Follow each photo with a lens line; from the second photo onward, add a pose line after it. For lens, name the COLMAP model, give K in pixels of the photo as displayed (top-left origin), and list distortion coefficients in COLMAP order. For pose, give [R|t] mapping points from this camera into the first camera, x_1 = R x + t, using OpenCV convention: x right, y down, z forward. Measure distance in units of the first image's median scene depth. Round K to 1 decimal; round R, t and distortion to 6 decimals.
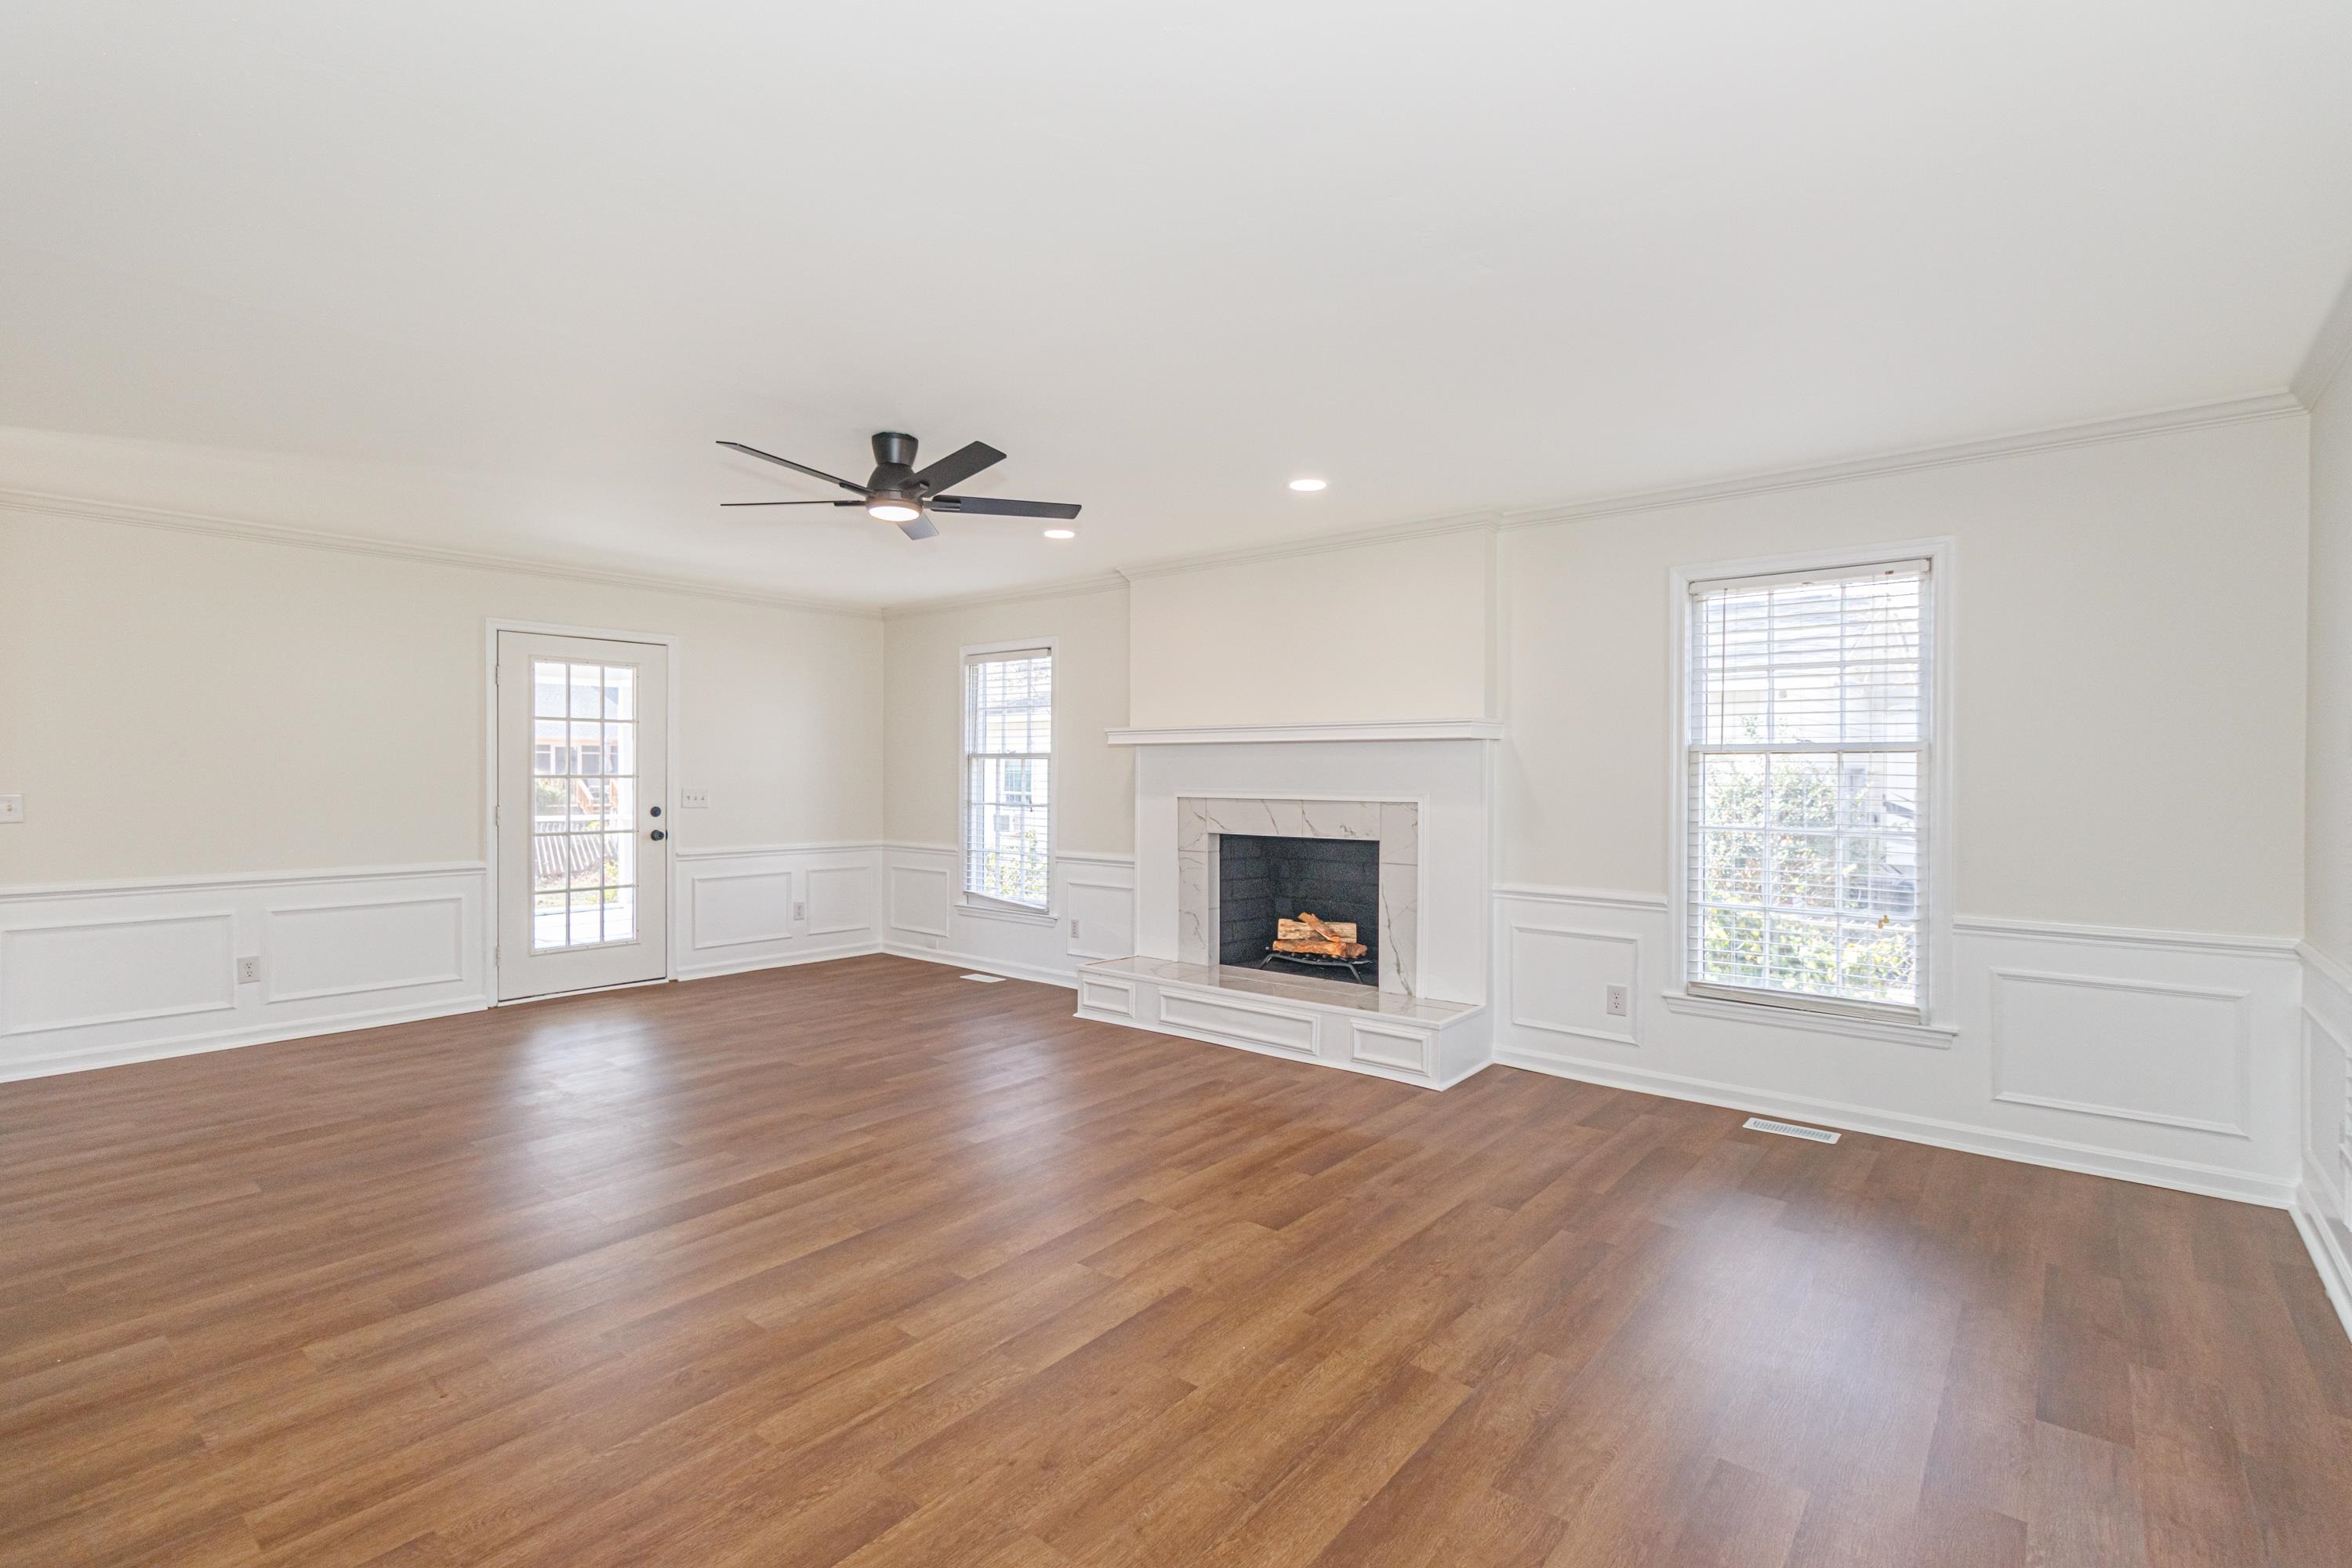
lens RADIAL K [[1082.8, 0, 1171.1], [0, 1082.8, 773.1], [0, 0, 1]] dist [0.001537, 0.000755]
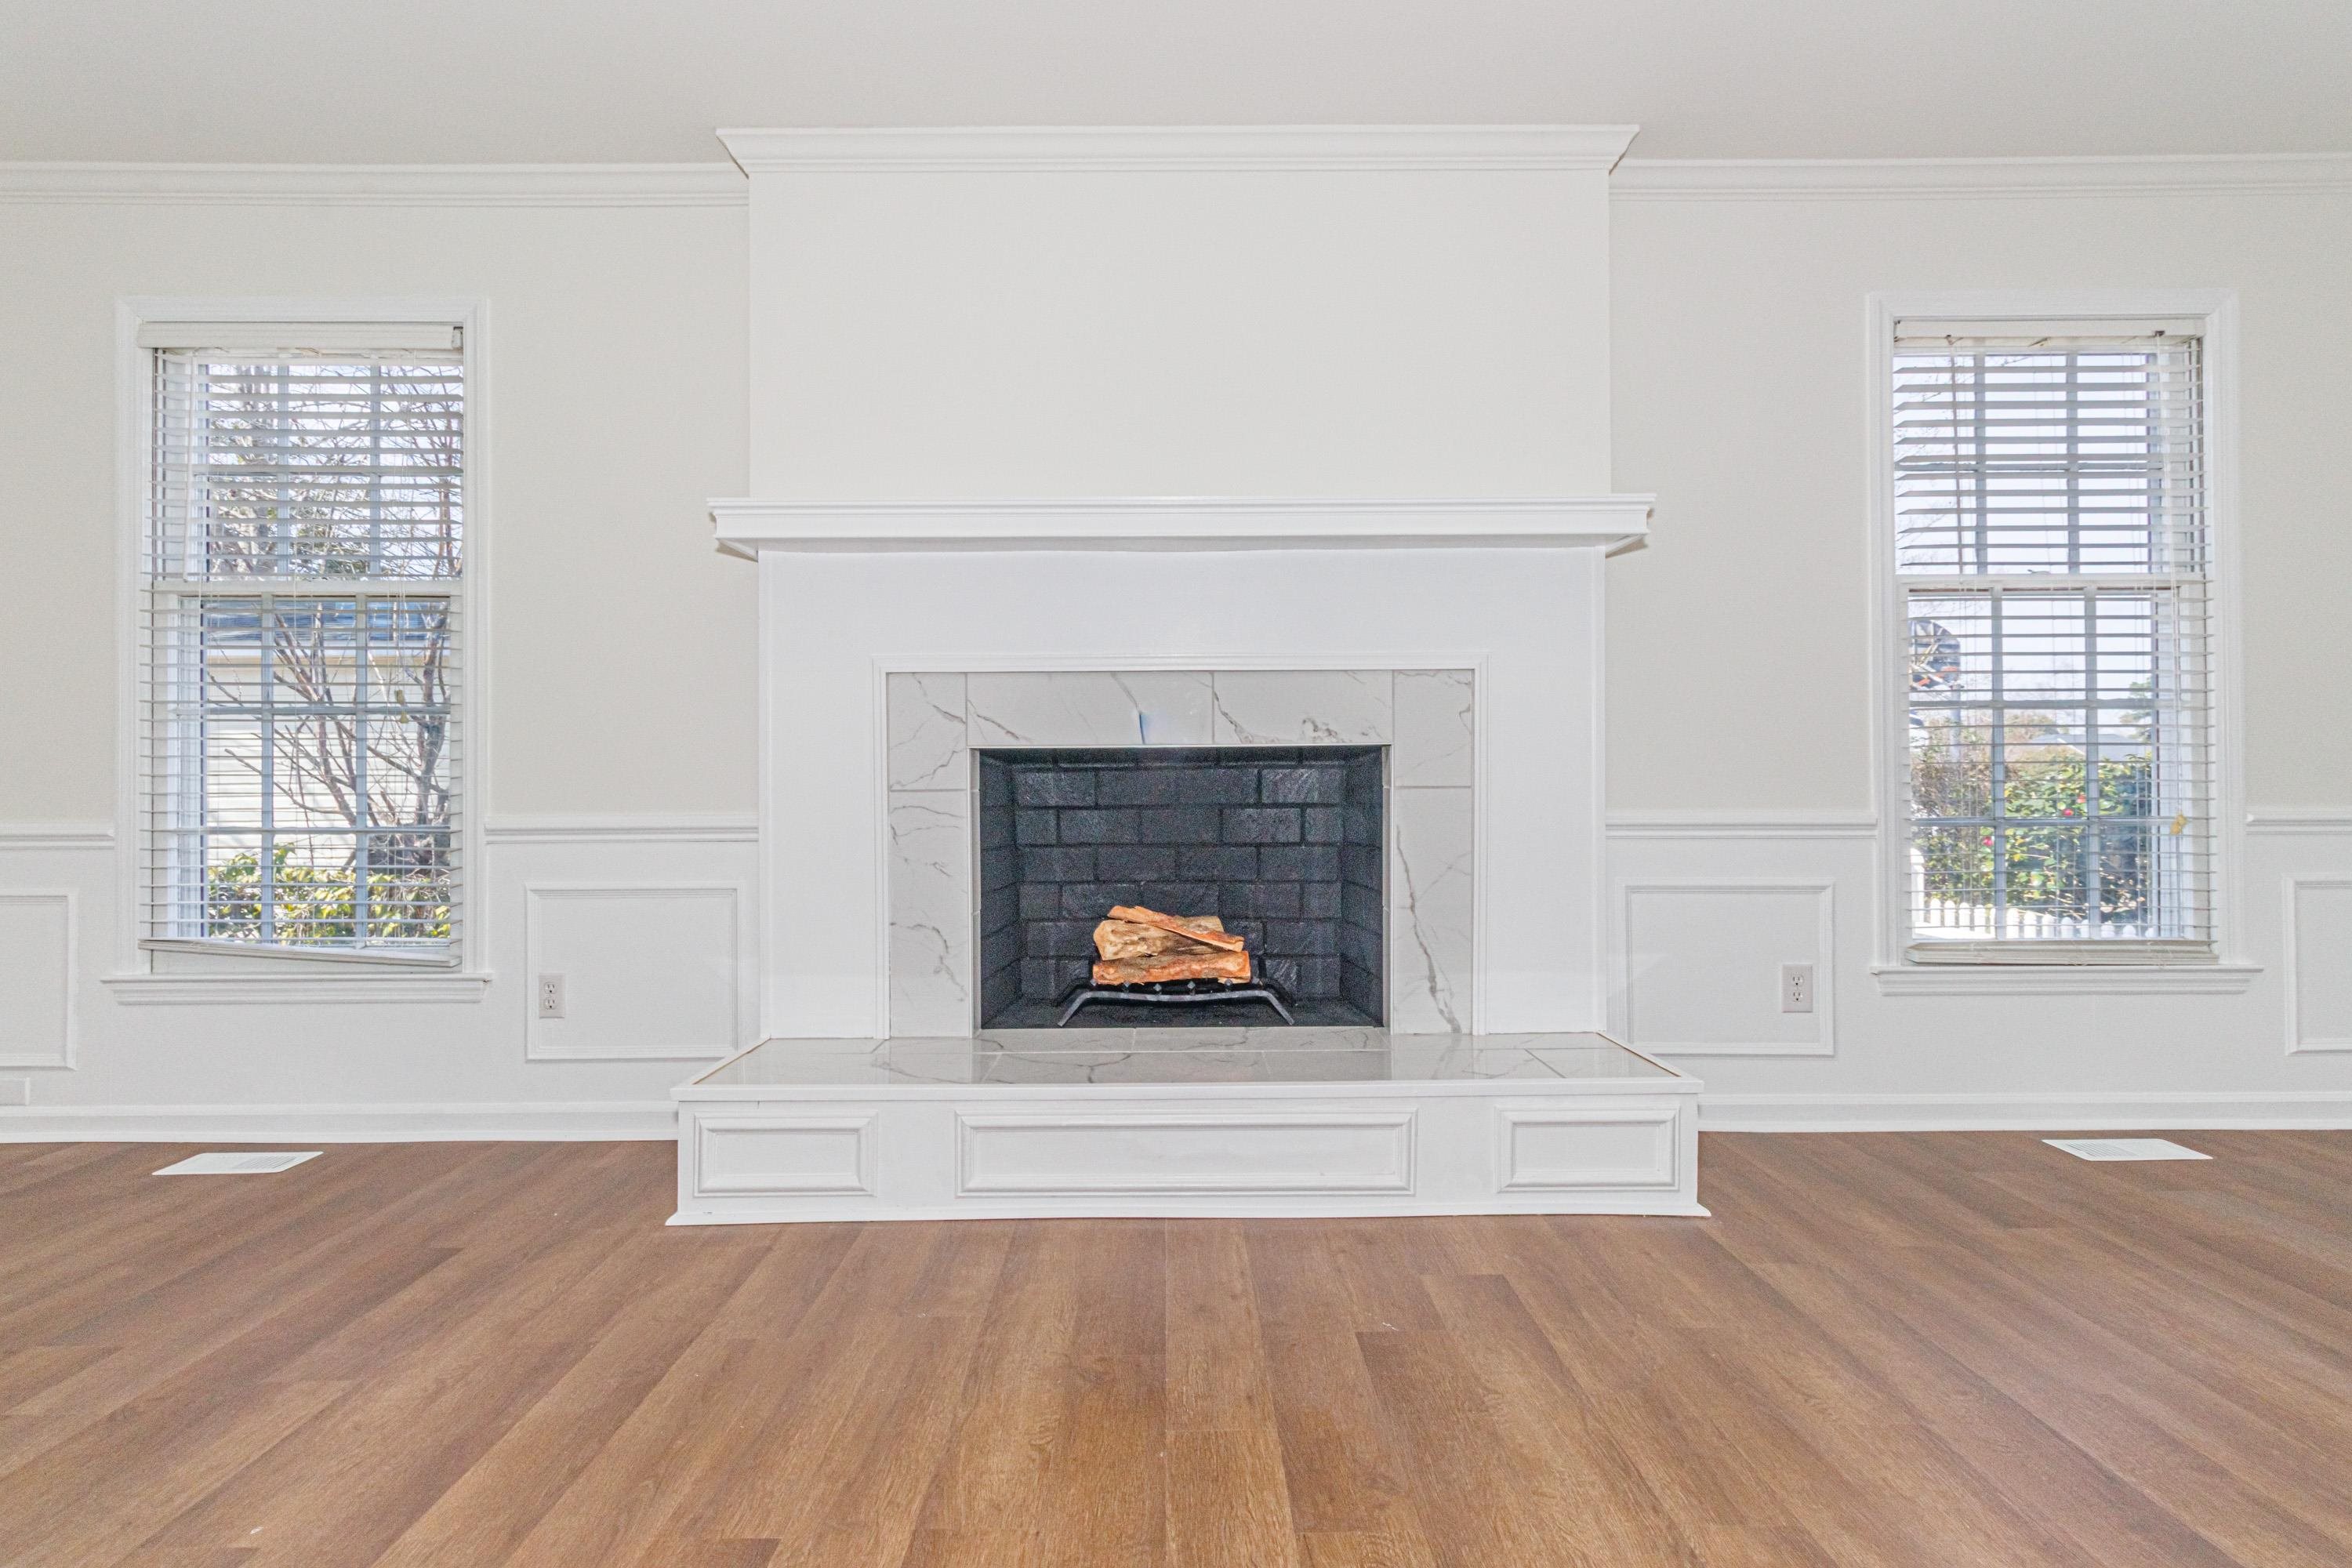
lens RADIAL K [[1082.8, 0, 1171.1], [0, 1082.8, 773.1], [0, 0, 1]] dist [0.001537, 0.000755]
pose [[0.763703, -0.001107, 0.645567, -0.225672], [0.007554, 0.999945, -0.007221, 0.079588], [-0.645523, 0.010391, 0.763670, 0.671928]]
